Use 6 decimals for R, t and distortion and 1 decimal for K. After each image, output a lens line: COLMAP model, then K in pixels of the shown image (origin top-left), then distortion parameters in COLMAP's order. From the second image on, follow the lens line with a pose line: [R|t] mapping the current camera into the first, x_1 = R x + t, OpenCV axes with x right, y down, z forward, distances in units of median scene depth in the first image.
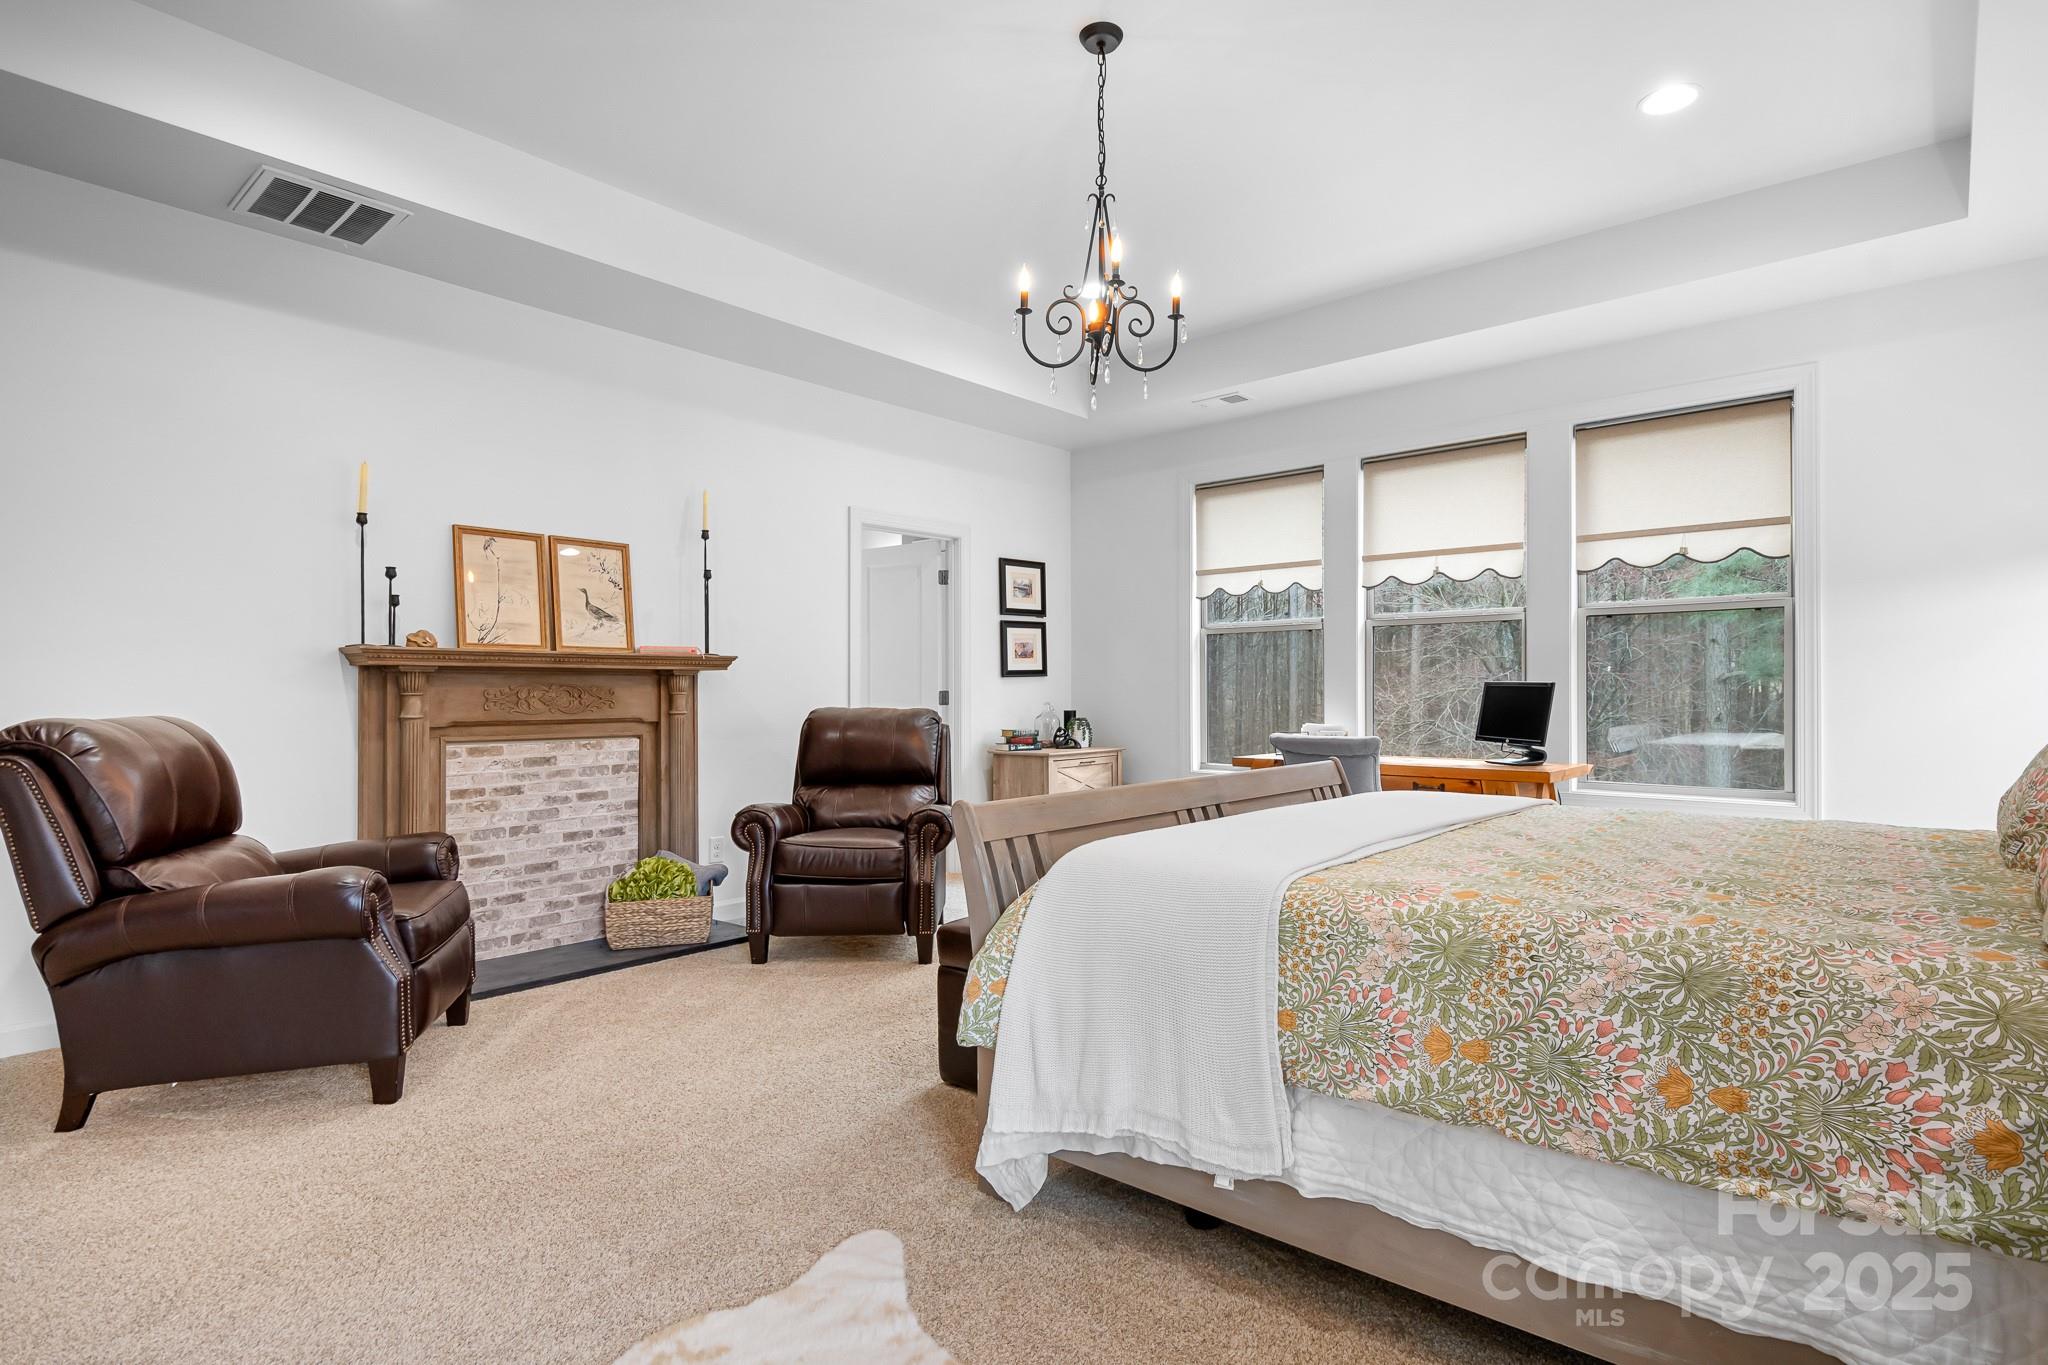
lens RADIAL K [[1067.3, 0, 1032.6], [0, 1067.3, 692.9], [0, 0, 1]] dist [0.034136, -0.001033]
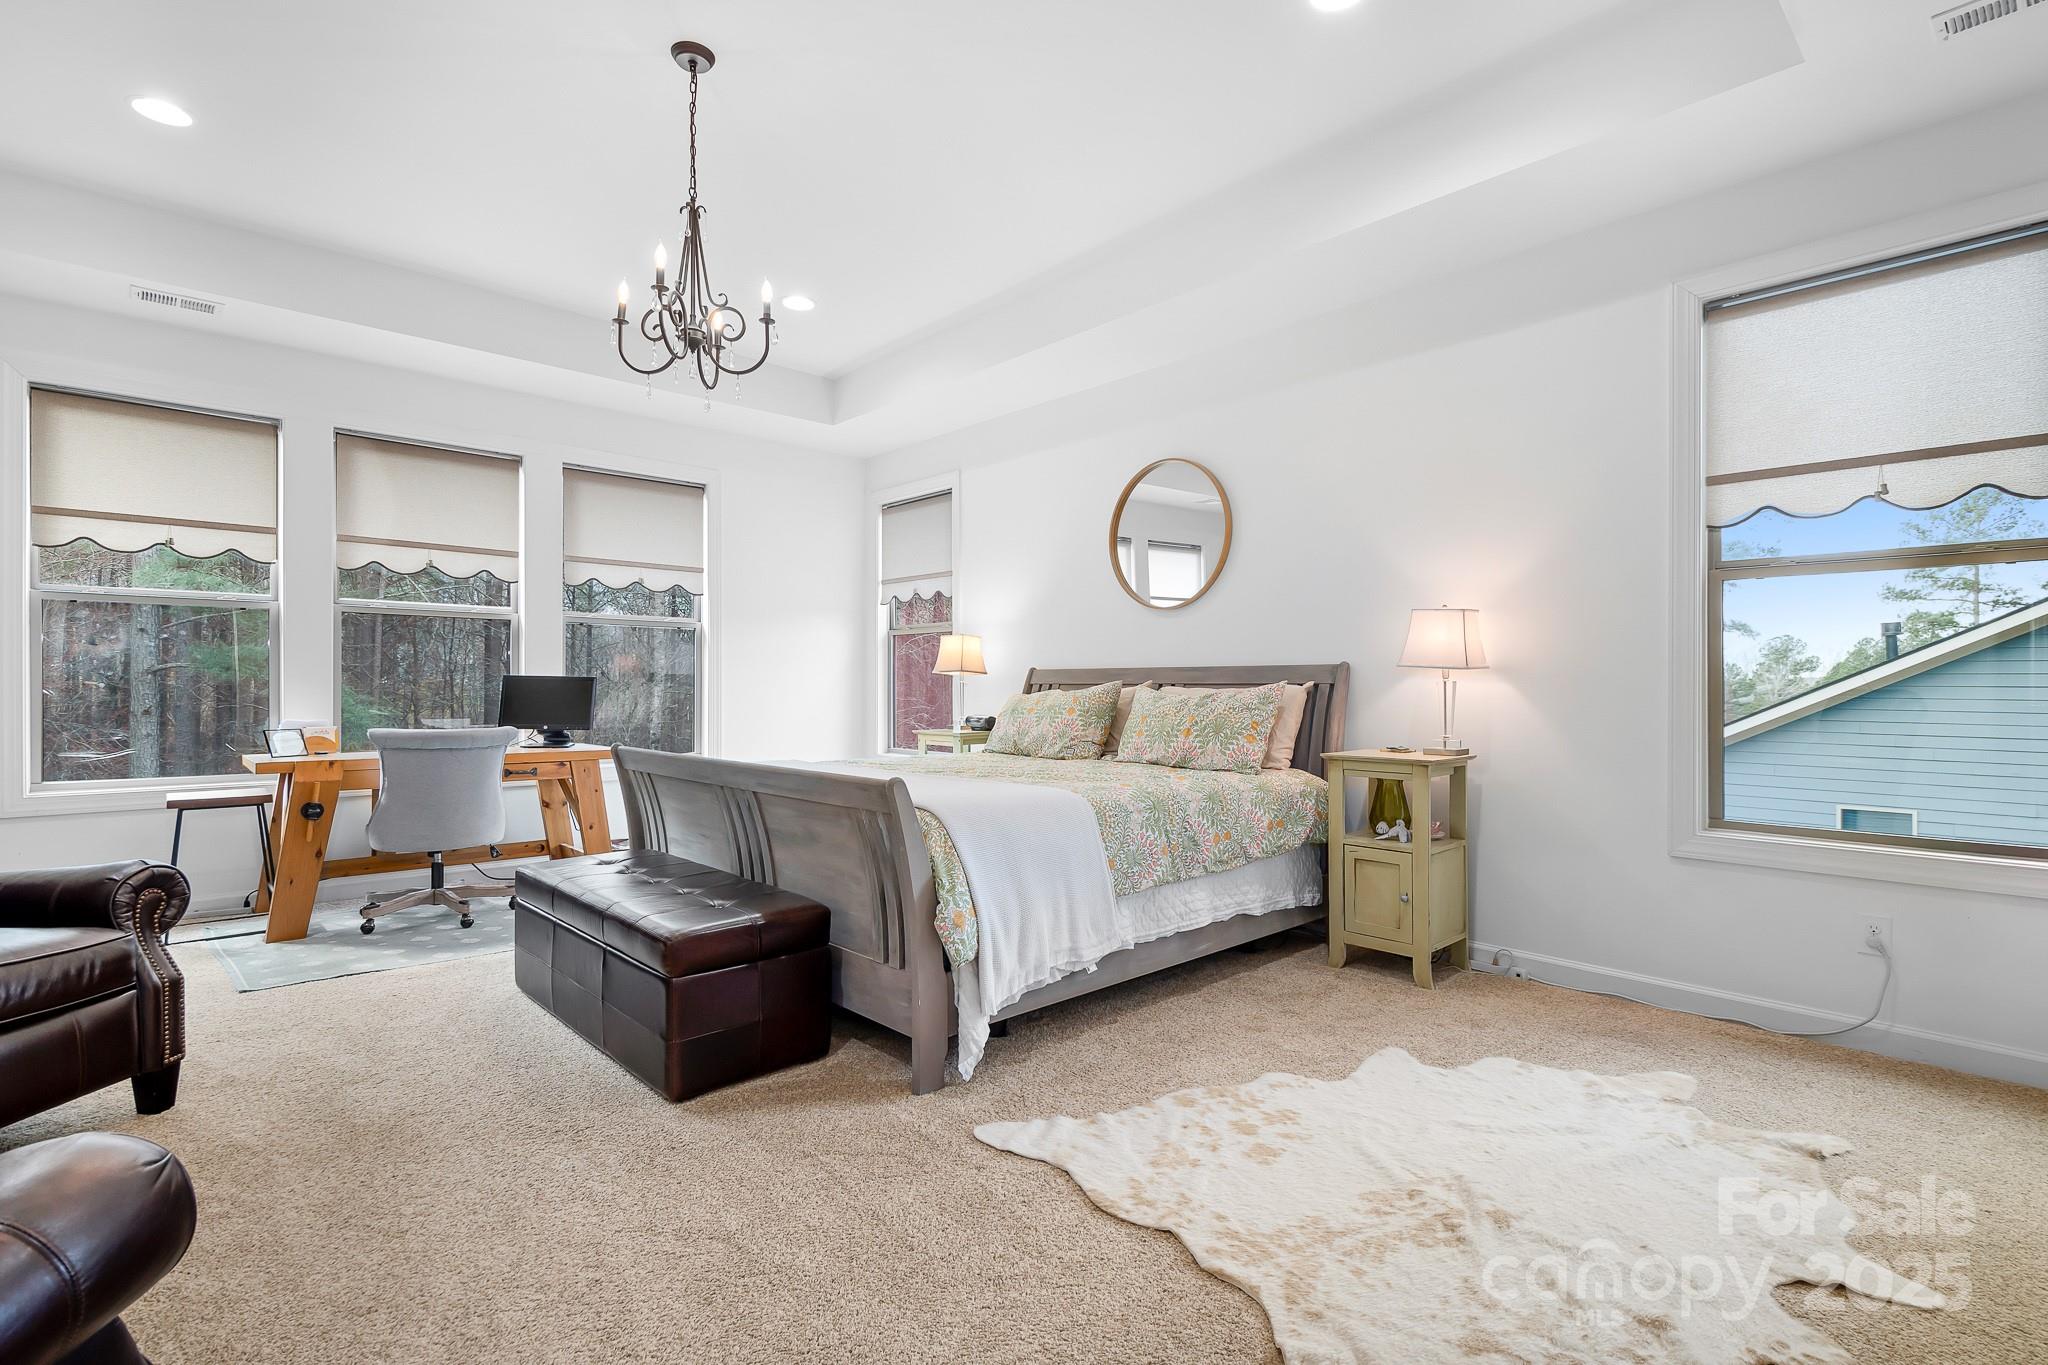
lens RADIAL K [[966.9, 0, 1028.2], [0, 966.9, 693.1], [0, 0, 1]] dist [0.012911, -0.000877]
pose [[0.106051, 0.001517, 0.994360, -1.218004], [-0.005923, 0.999982, -0.000893, 0.013648], [-0.994343, -0.005795, 0.106058, 0.830866]]
